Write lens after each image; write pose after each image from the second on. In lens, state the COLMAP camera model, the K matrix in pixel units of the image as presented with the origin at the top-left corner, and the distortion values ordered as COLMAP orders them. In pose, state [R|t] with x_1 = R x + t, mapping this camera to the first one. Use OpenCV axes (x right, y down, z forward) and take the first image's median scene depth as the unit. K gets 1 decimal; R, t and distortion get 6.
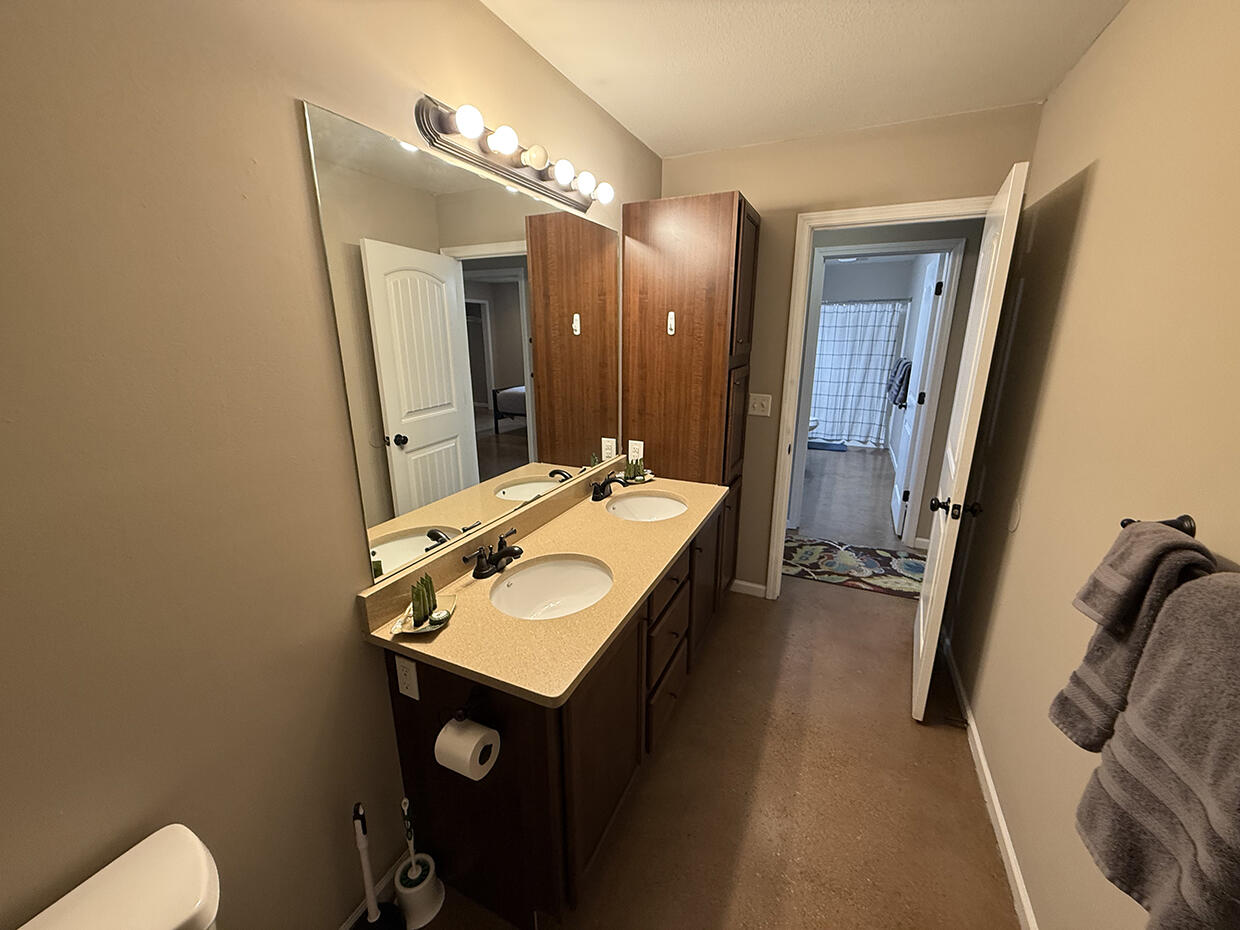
lens RADIAL K [[492.8, 0, 616.1], [0, 492.8, 466.2], [0, 0, 1]] dist [0.001273, 0.000062]
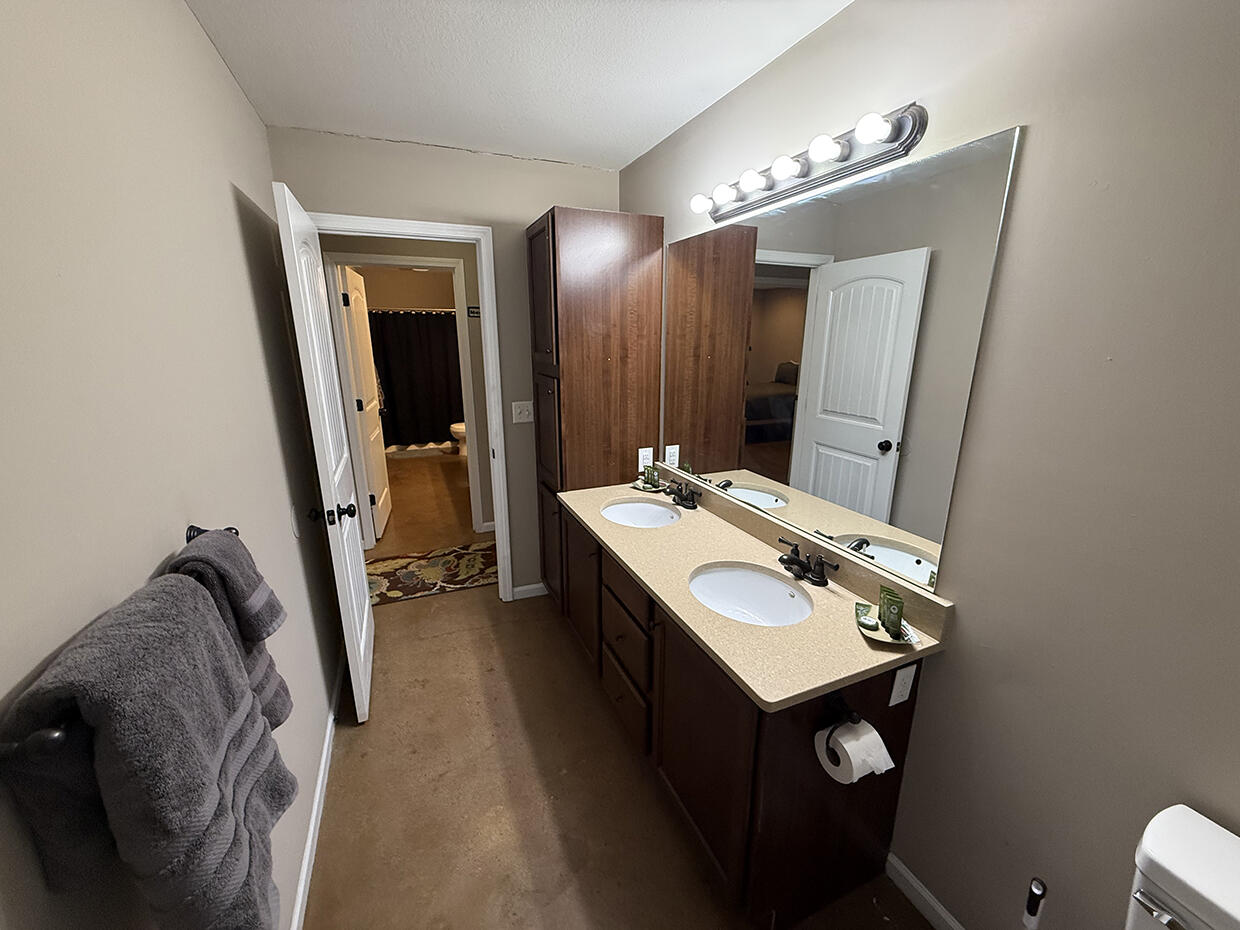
lens RADIAL K [[492.8, 0, 616.1], [0, 492.8, 466.2], [0, 0, 1]] dist [0.001273, 0.000062]
pose [[-0.664498, 0.198962, -0.720317, 0.902855], [-0.190369, 0.887035, 0.420629, -0.486572], [0.722636, 0.416633, -0.551557, 1.742456]]
